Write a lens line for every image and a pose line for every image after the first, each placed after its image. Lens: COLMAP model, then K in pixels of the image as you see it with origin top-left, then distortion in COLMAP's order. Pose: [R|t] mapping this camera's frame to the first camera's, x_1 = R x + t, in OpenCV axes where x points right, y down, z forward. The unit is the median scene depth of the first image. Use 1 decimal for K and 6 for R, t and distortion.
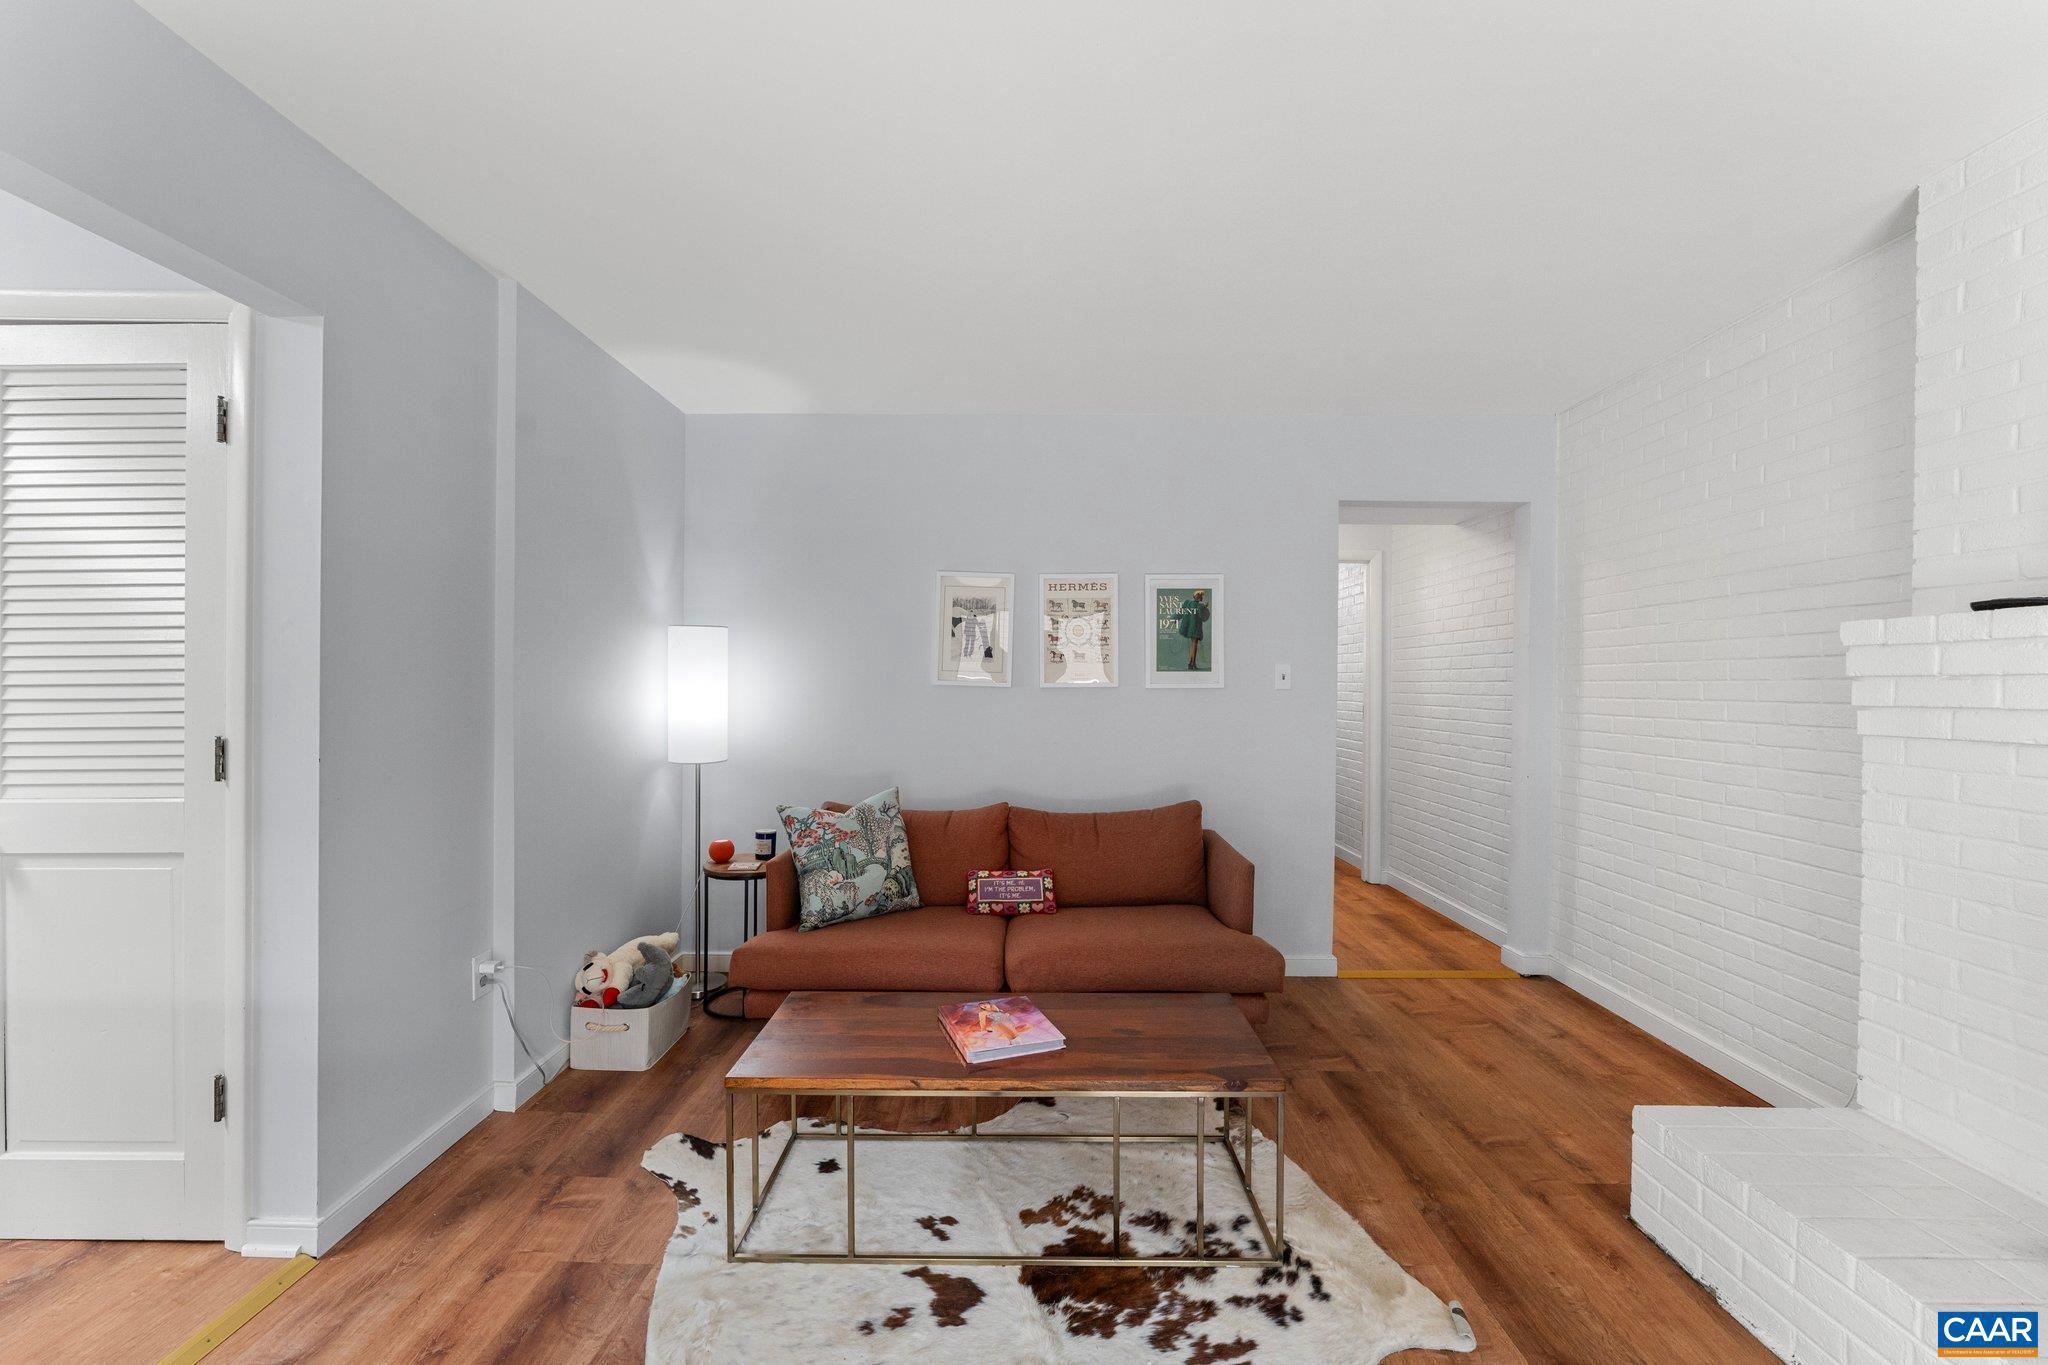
lens RADIAL K [[834.7, 0, 1022.6], [0, 834.7, 687.3], [0, 0, 1]] dist [-0.003149, -0.000298]
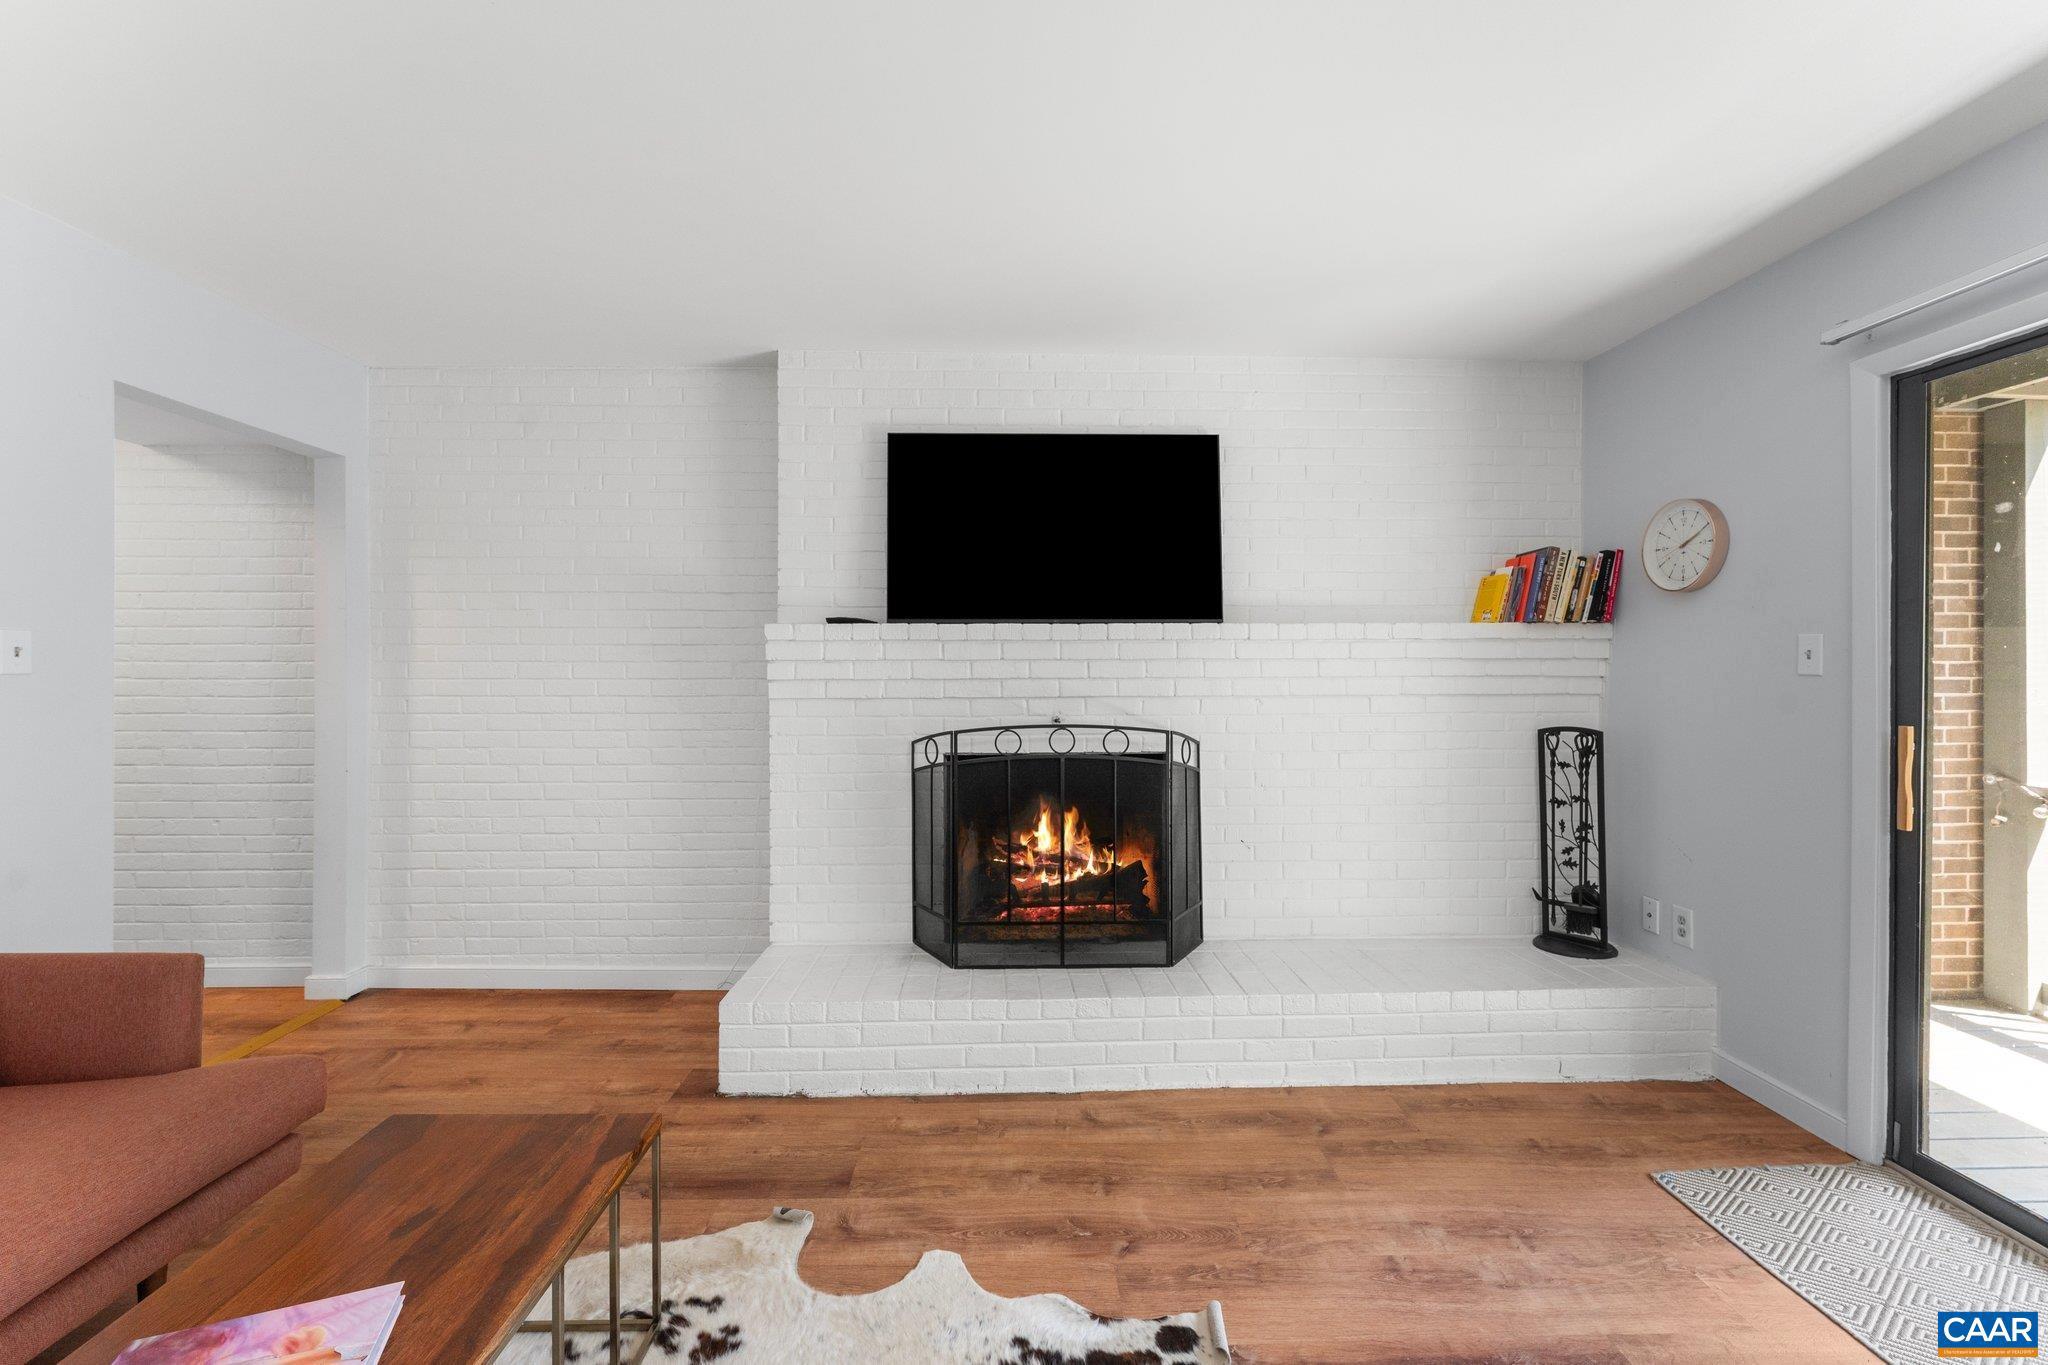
lens RADIAL K [[835.7, 0, 1021.7], [0, 835.7, 672.7], [0, 0, 1]] dist [-0.004150, -0.000237]
pose [[-0.037529, -0.008076, 0.999263, -0.550633], [0.002234, 0.999964, 0.008165, -0.002053], [-0.999293, 0.002538, -0.037510, 0.617995]]
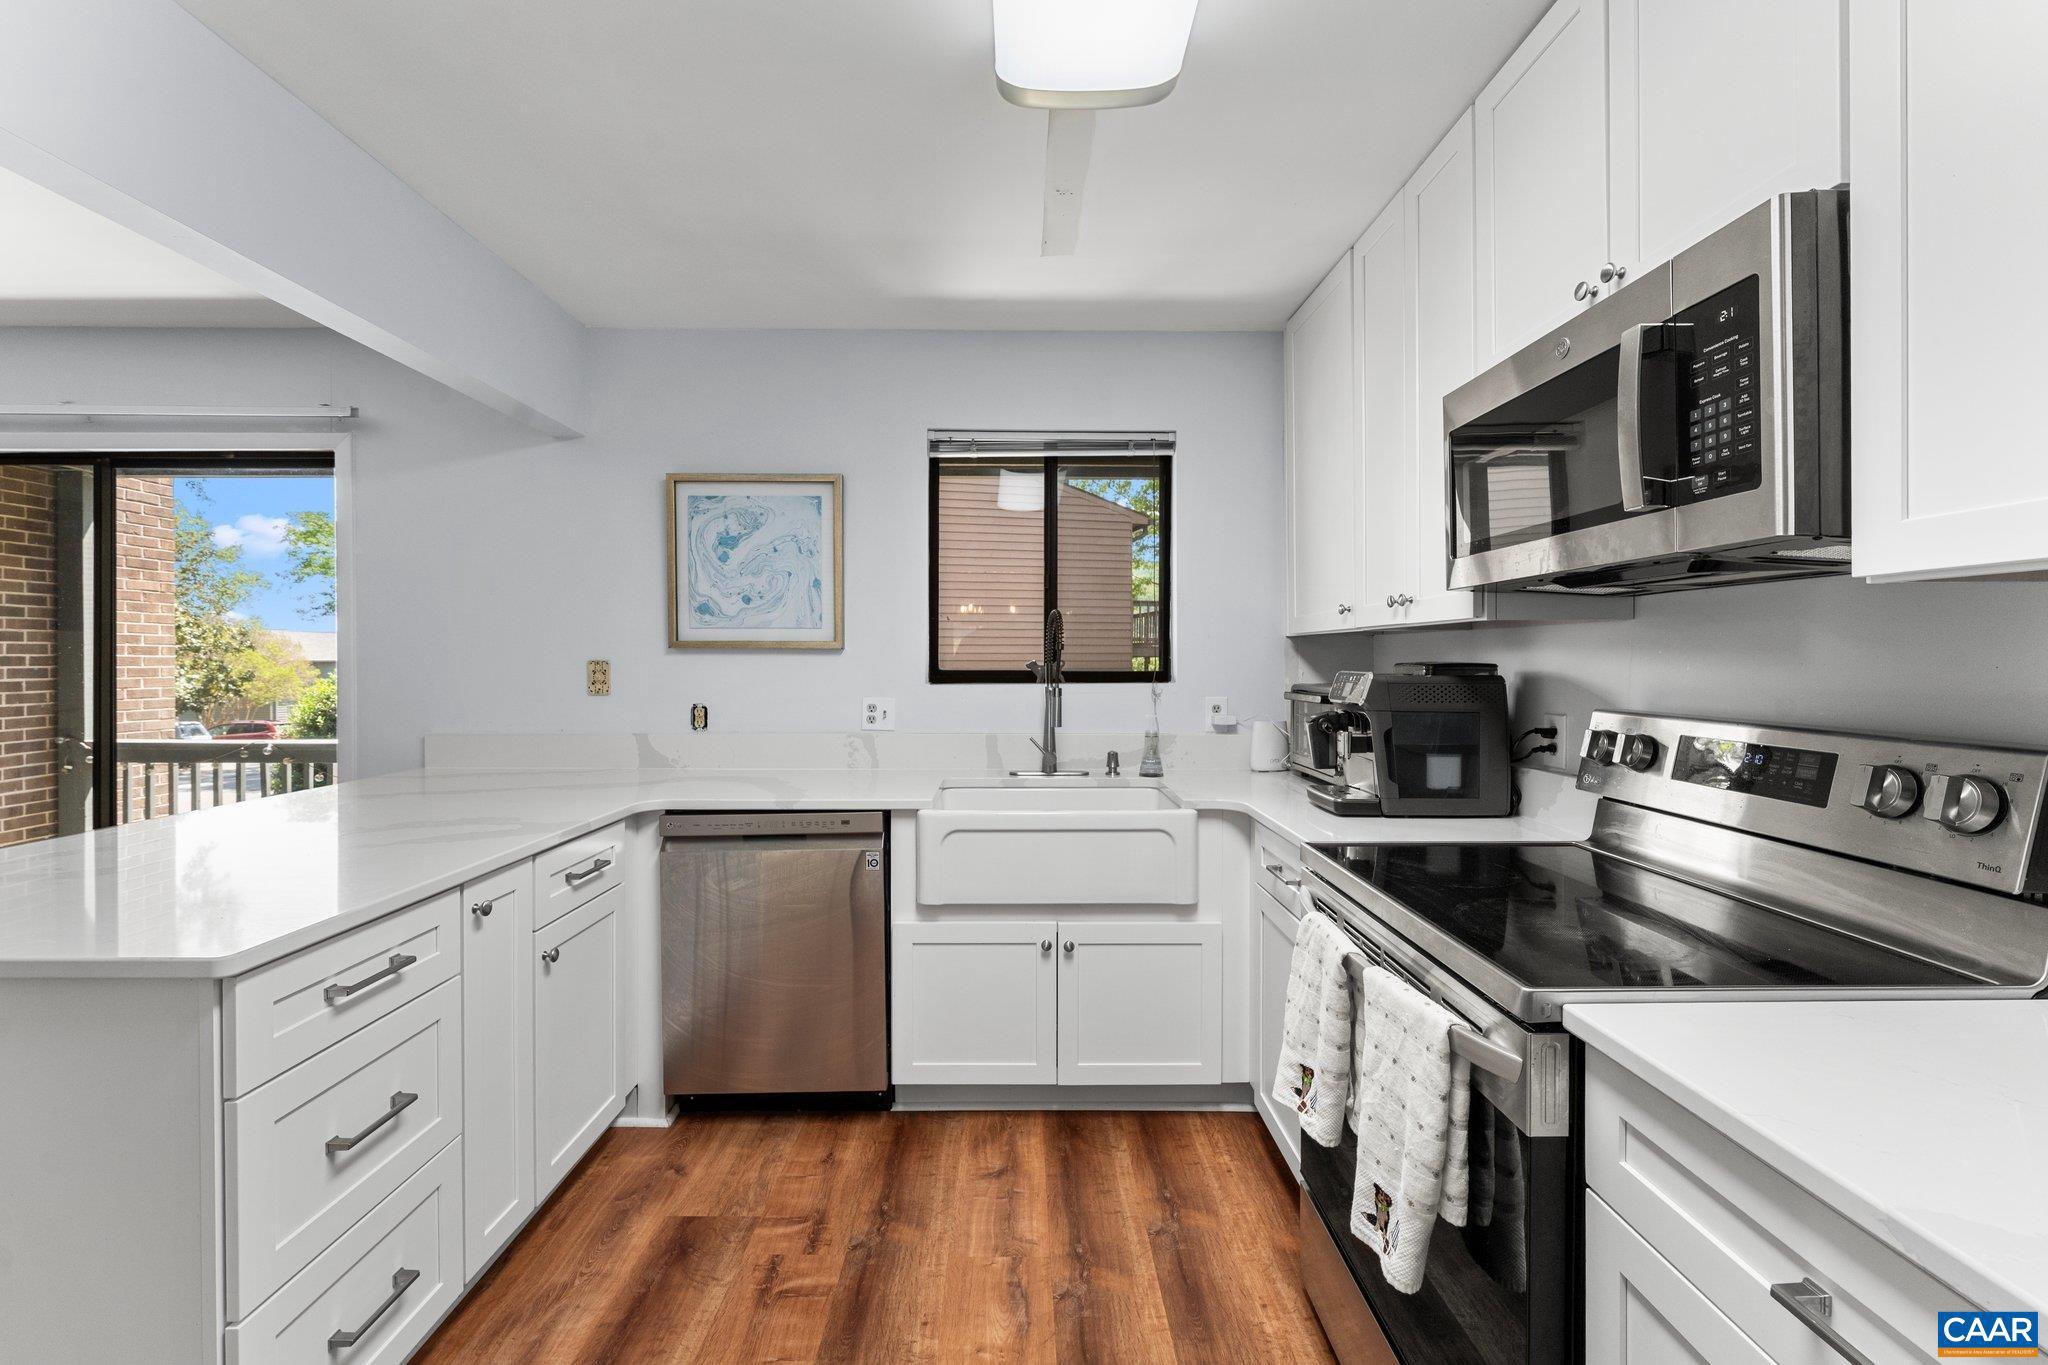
lens RADIAL K [[839.5, 0, 1016.0], [0, 839.5, 662.6], [0, 0, 1]] dist [-0.002572, -0.000294]
pose [[-0.999813, -0.009858, -0.016640, -1.633682], [-0.009953, 0.999935, 0.005606, -0.026097], [0.016583, 0.005771, -0.999846, 0.993099]]
